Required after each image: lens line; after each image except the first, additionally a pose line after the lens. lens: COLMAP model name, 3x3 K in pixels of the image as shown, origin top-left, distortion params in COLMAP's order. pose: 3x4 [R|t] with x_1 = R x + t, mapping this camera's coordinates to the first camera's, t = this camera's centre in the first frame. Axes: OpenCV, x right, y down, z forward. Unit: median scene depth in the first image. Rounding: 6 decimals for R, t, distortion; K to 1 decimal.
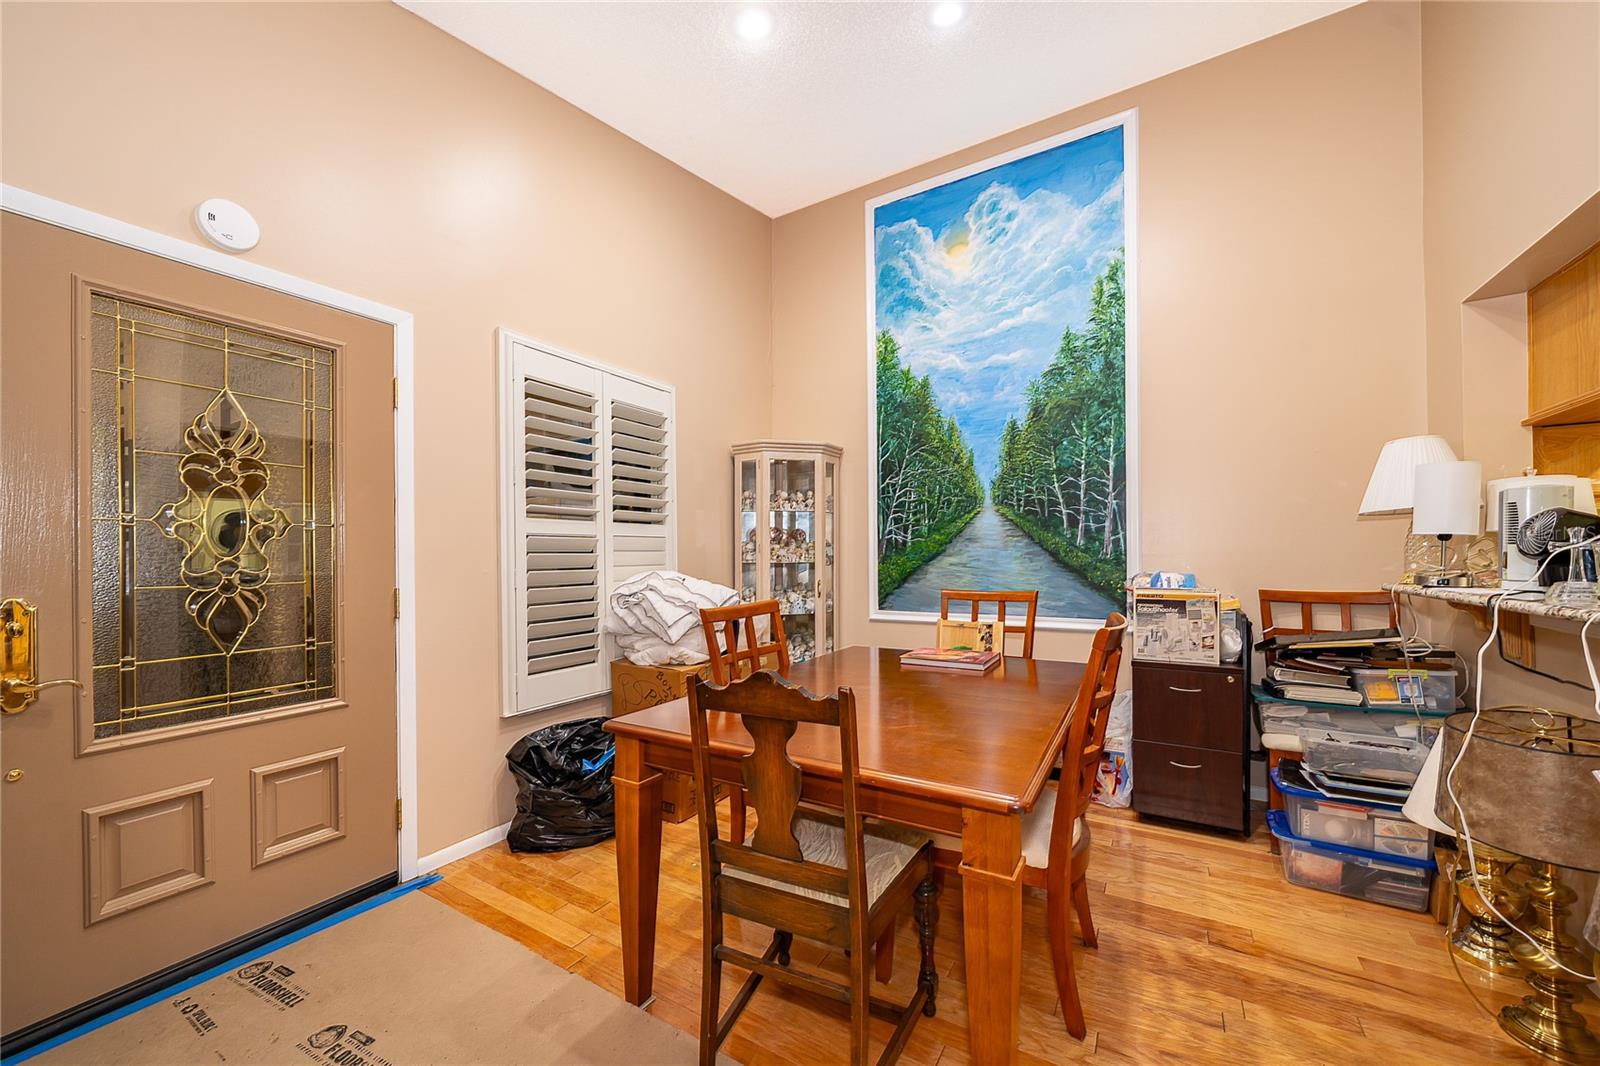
lens RADIAL K [[600.3, 0, 796.0], [0, 600.3, 549.4], [0, 0, 1]] dist [-0.006335, -0.000140]
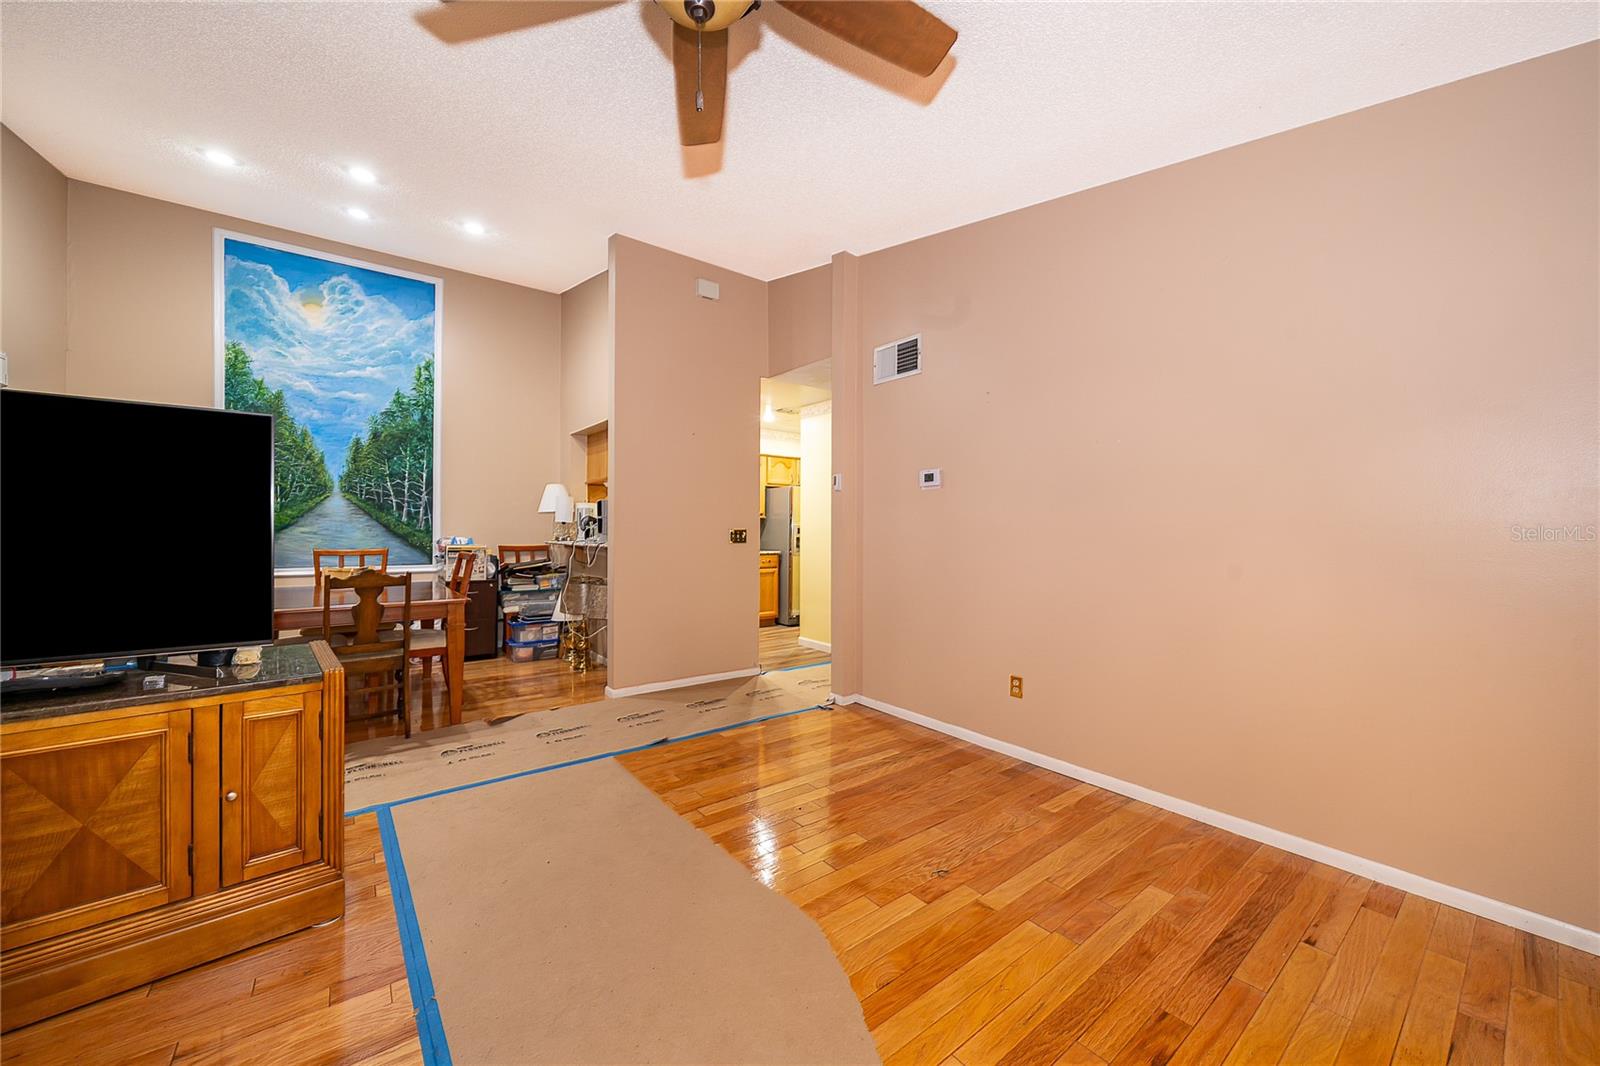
lens RADIAL K [[600.3, 0, 796.0], [0, 600.3, 549.4], [0, 0, 1]] dist [-0.006335, -0.000140]
pose [[0.376170, -0.017292, 0.926389, -0.653782], [-0.023502, 0.999326, 0.028197, -0.001908], [-0.926252, -0.032378, 0.375510, -0.631046]]
